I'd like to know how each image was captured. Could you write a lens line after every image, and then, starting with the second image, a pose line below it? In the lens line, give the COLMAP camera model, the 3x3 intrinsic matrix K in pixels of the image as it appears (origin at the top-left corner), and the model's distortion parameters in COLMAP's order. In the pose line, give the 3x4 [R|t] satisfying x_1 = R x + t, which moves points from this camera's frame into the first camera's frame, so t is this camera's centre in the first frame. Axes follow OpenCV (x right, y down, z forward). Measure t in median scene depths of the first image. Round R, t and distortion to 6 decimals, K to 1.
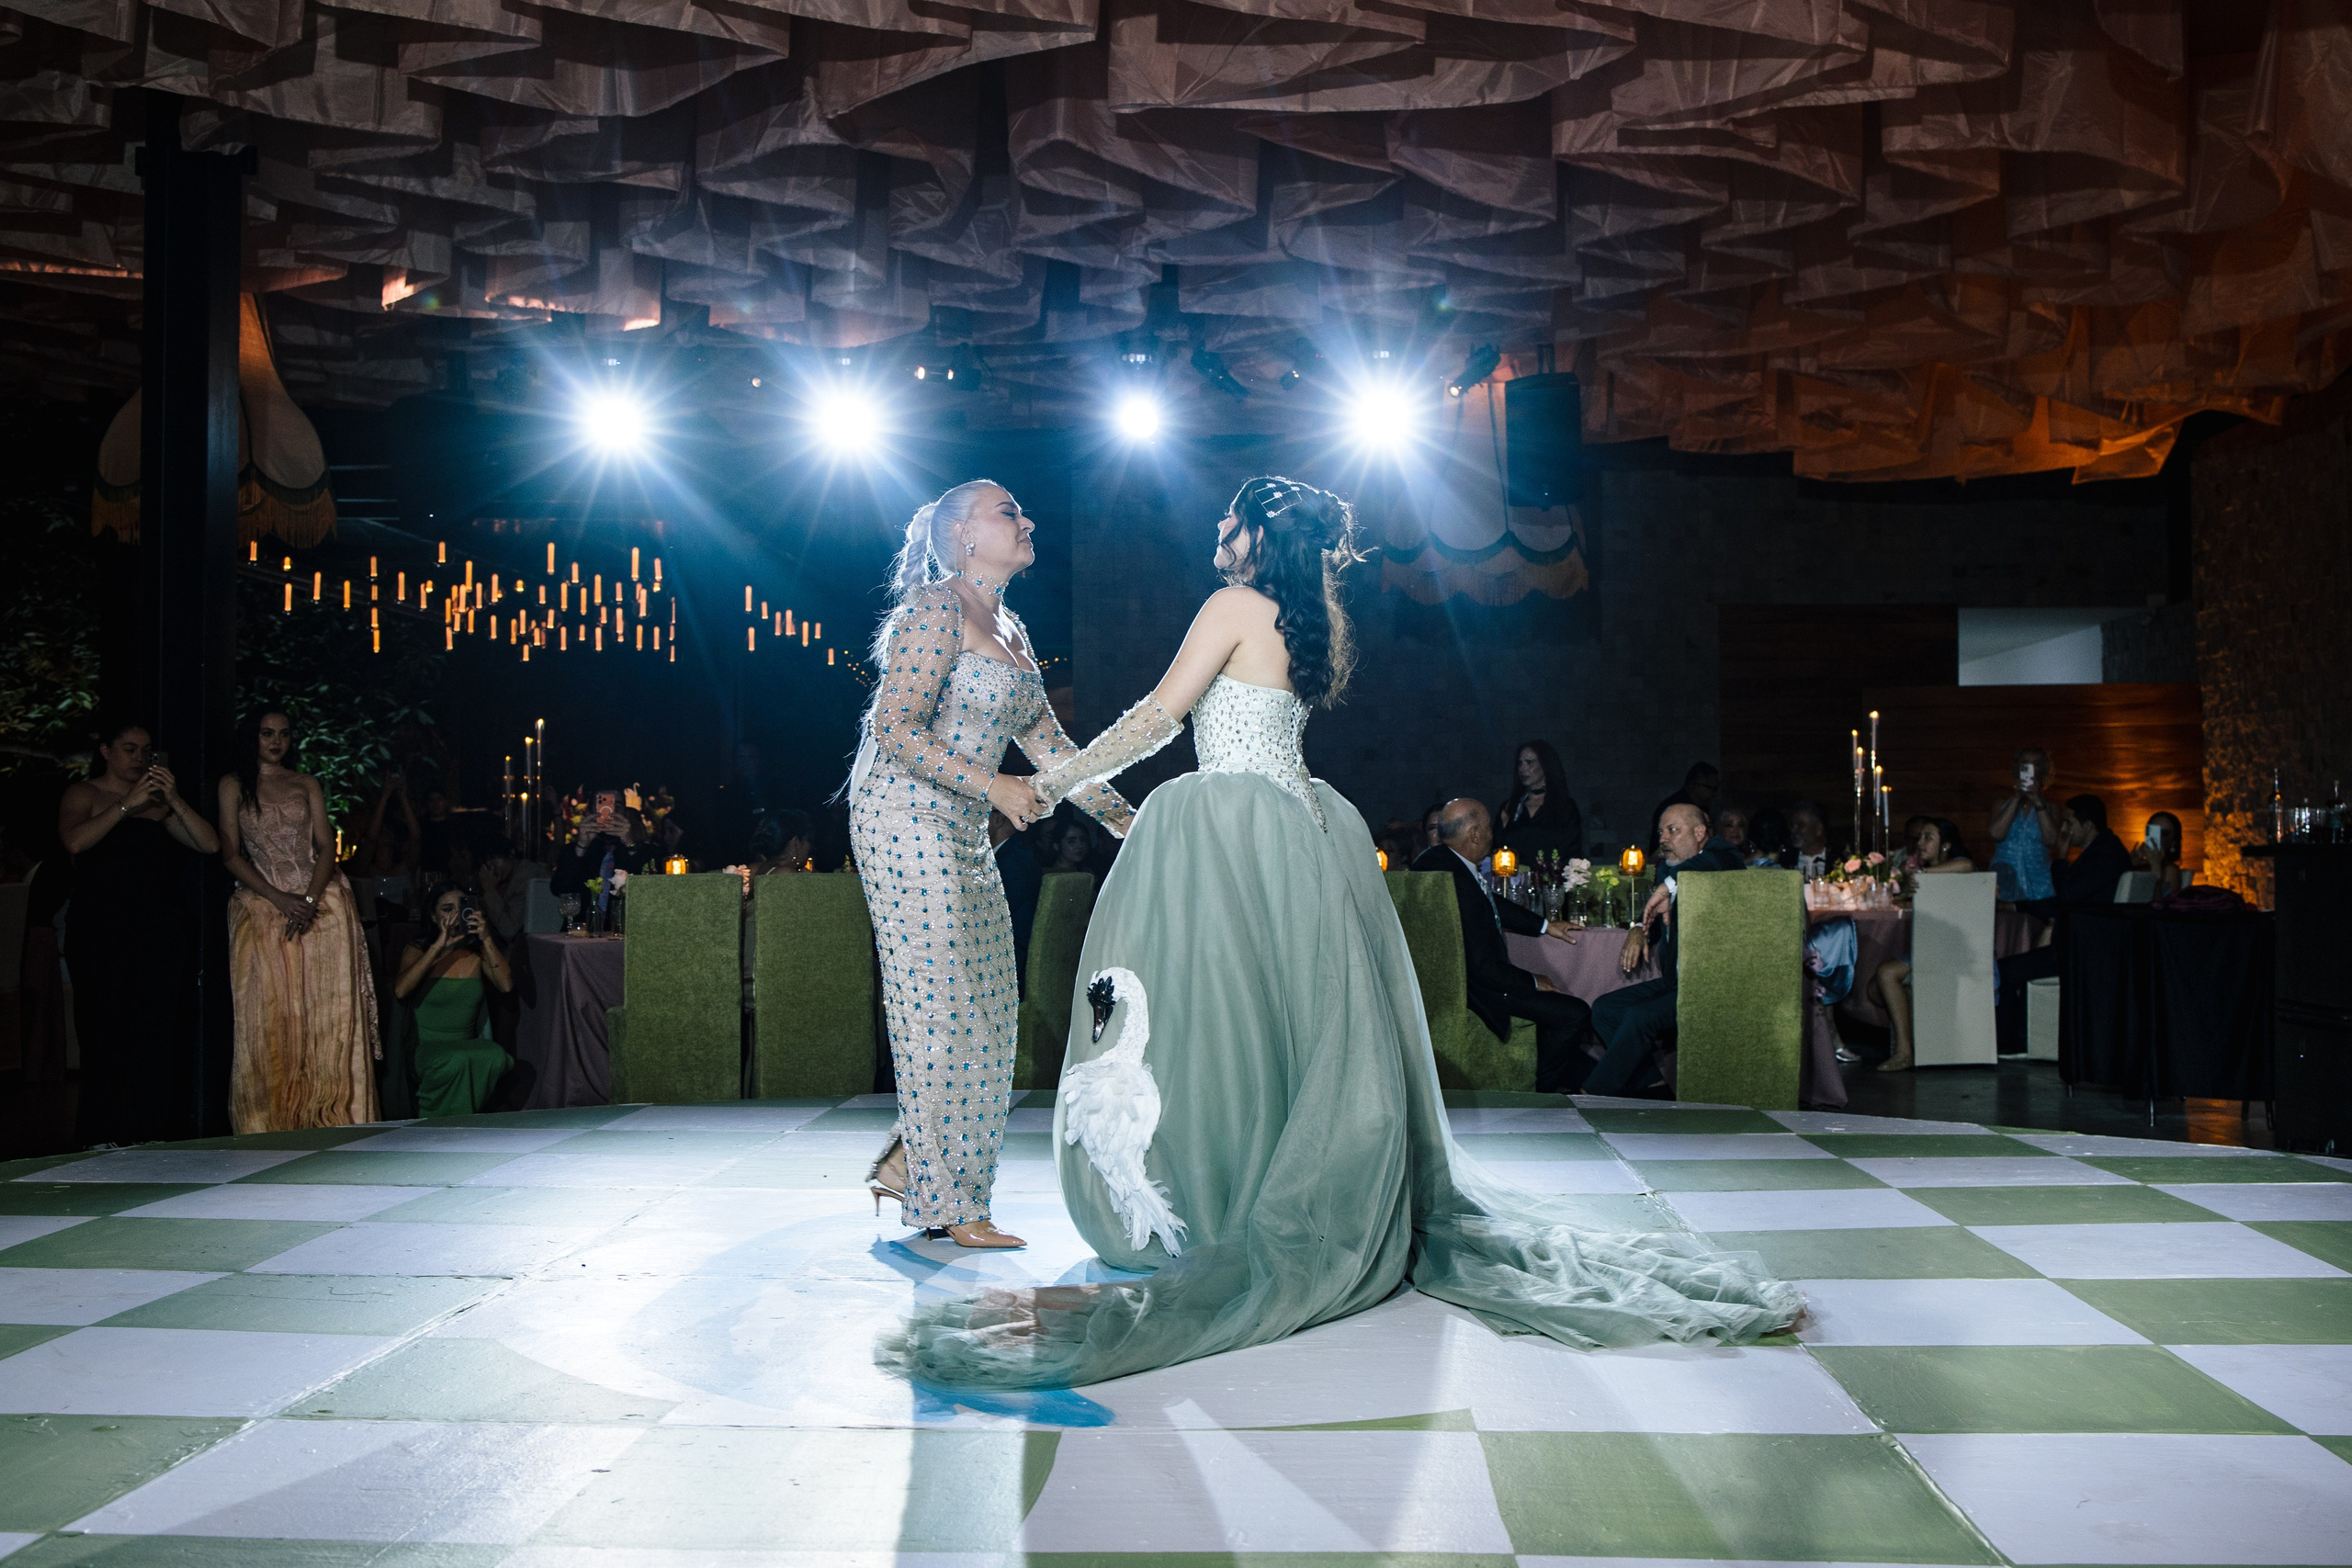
lens RADIAL K [[2379.9, 0, 1184.2], [0, 2379.9, 785.5], [0, 0, 1]] dist [-0.045482, 0.000000]
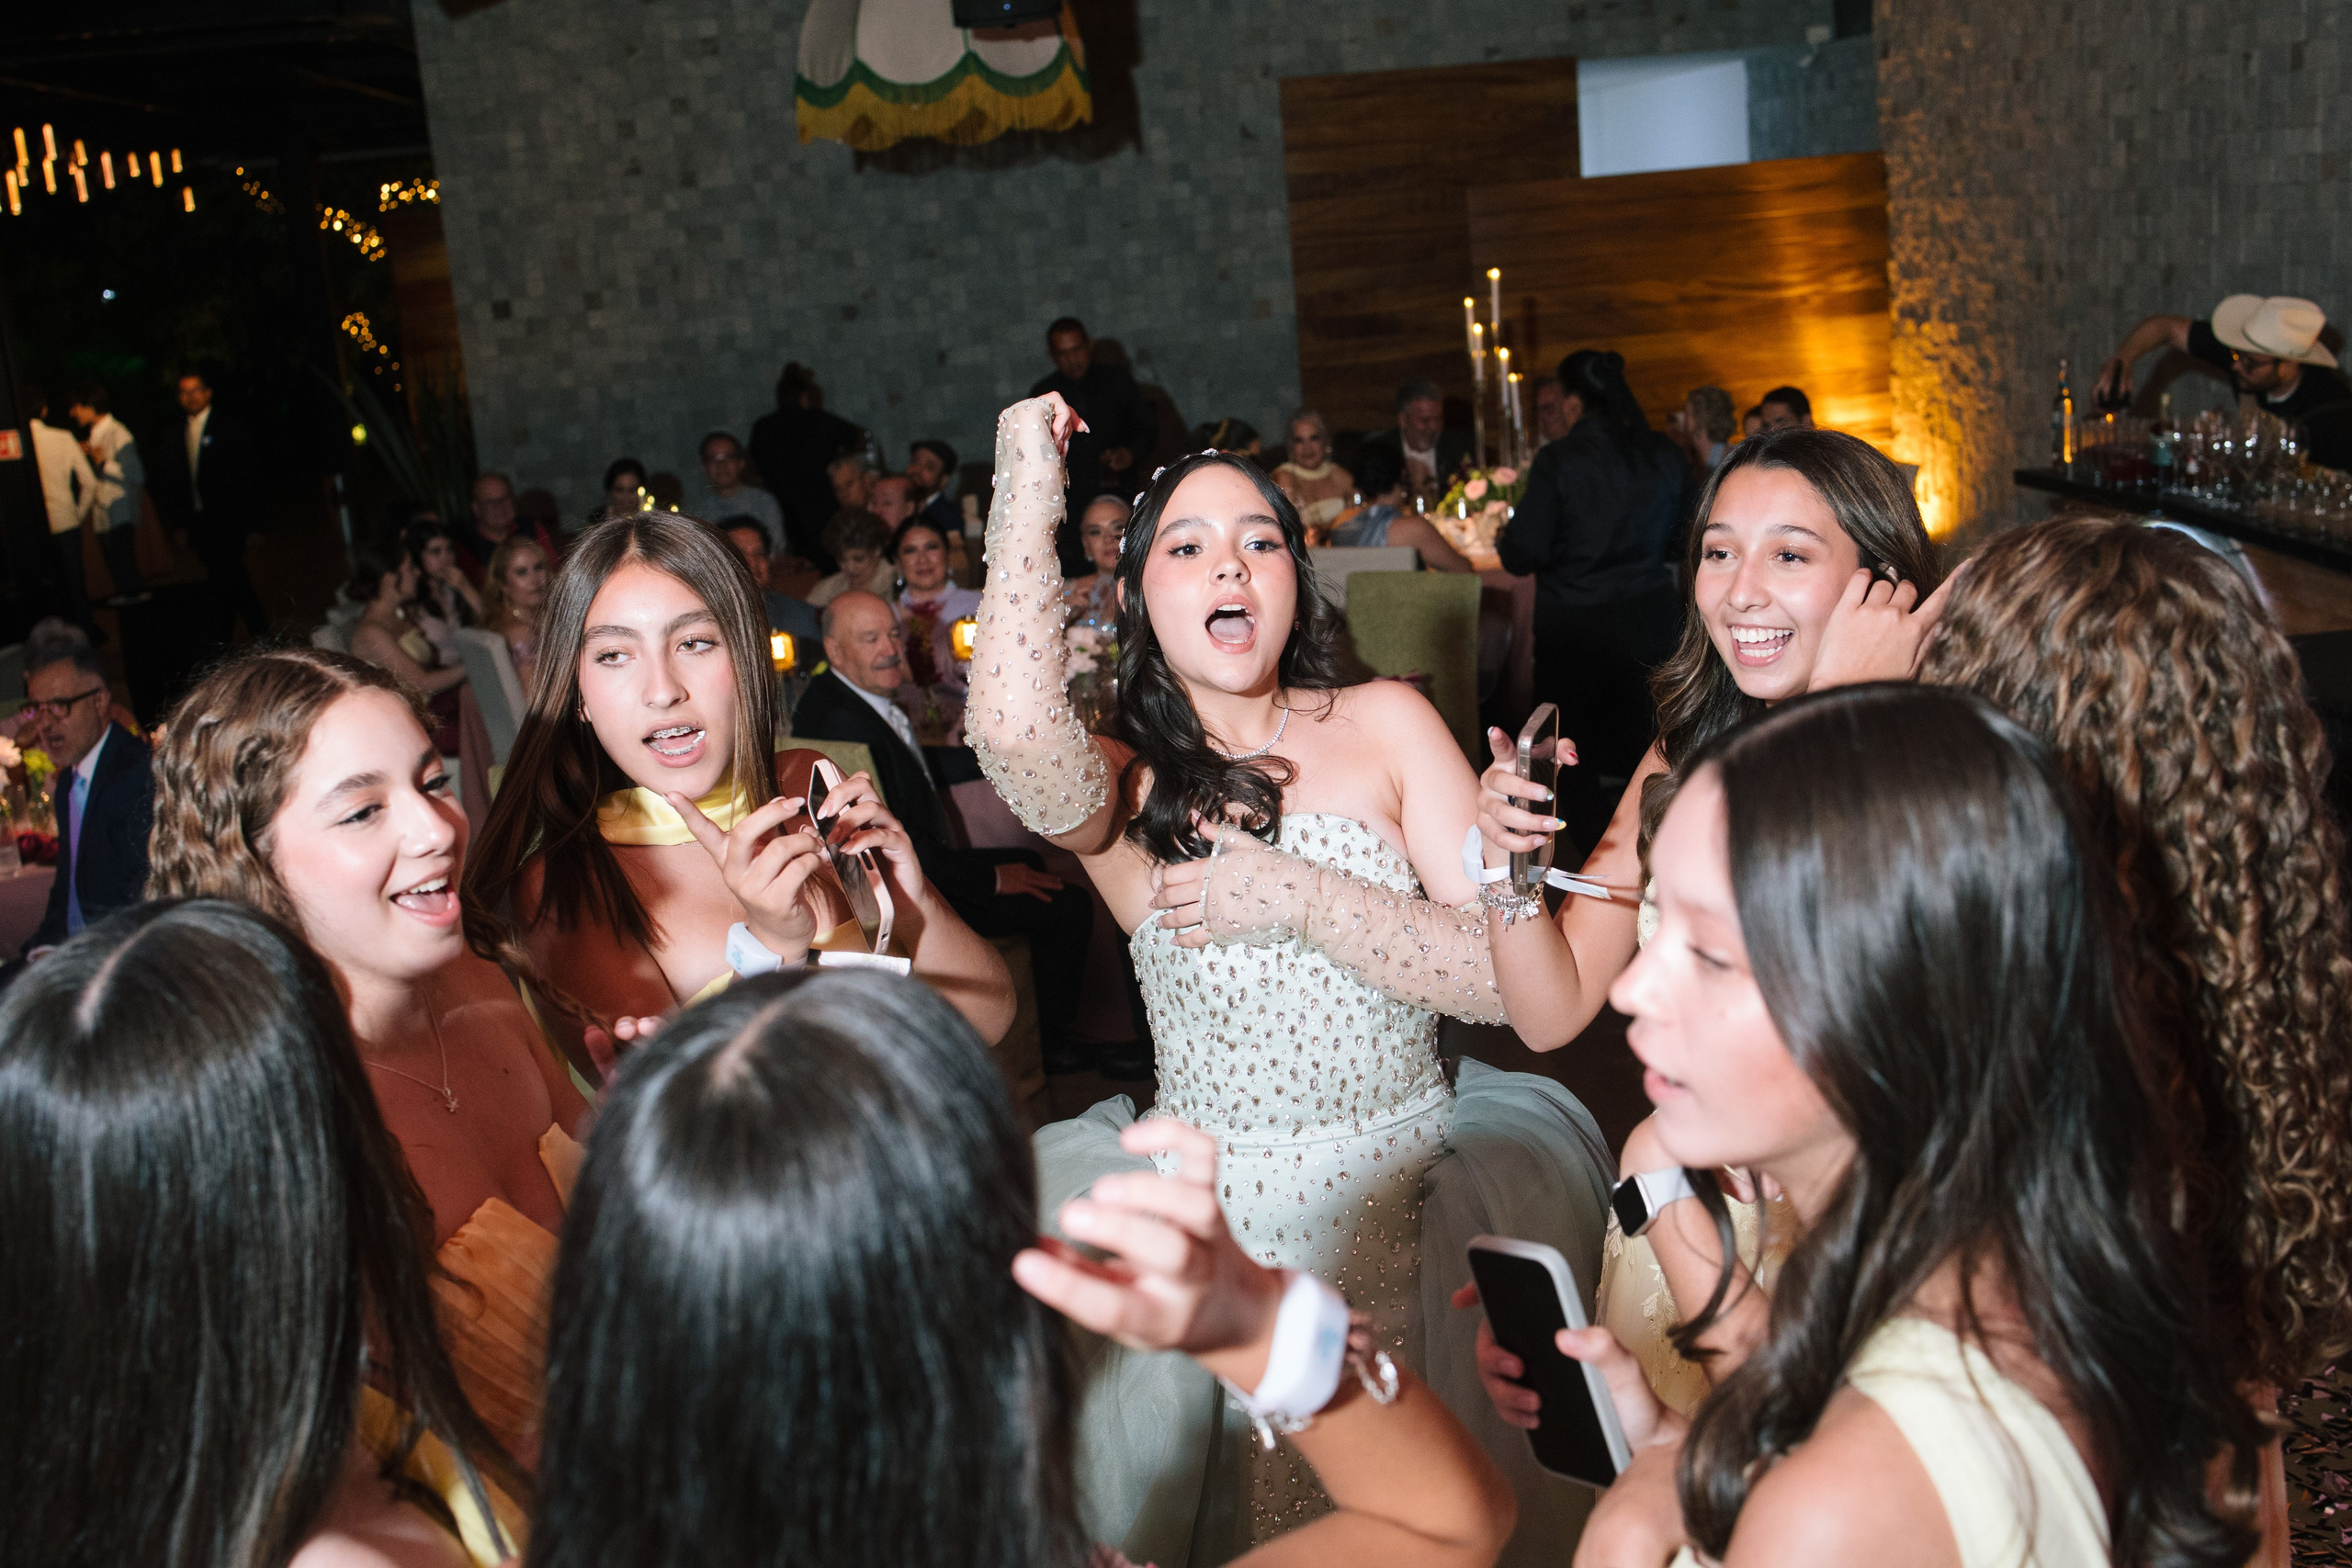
lens RADIAL K [[2379.9, 0, 1125.7], [0, 2379.9, 751.7], [0, 0, 1]] dist [-0.045482, 0.000000]
pose [[0.985772, -0.109864, 0.127214, 0.074385], [0.077274, 0.968318, 0.237464, -0.072449], [-0.149272, -0.224255, 0.963030, 0.297386]]
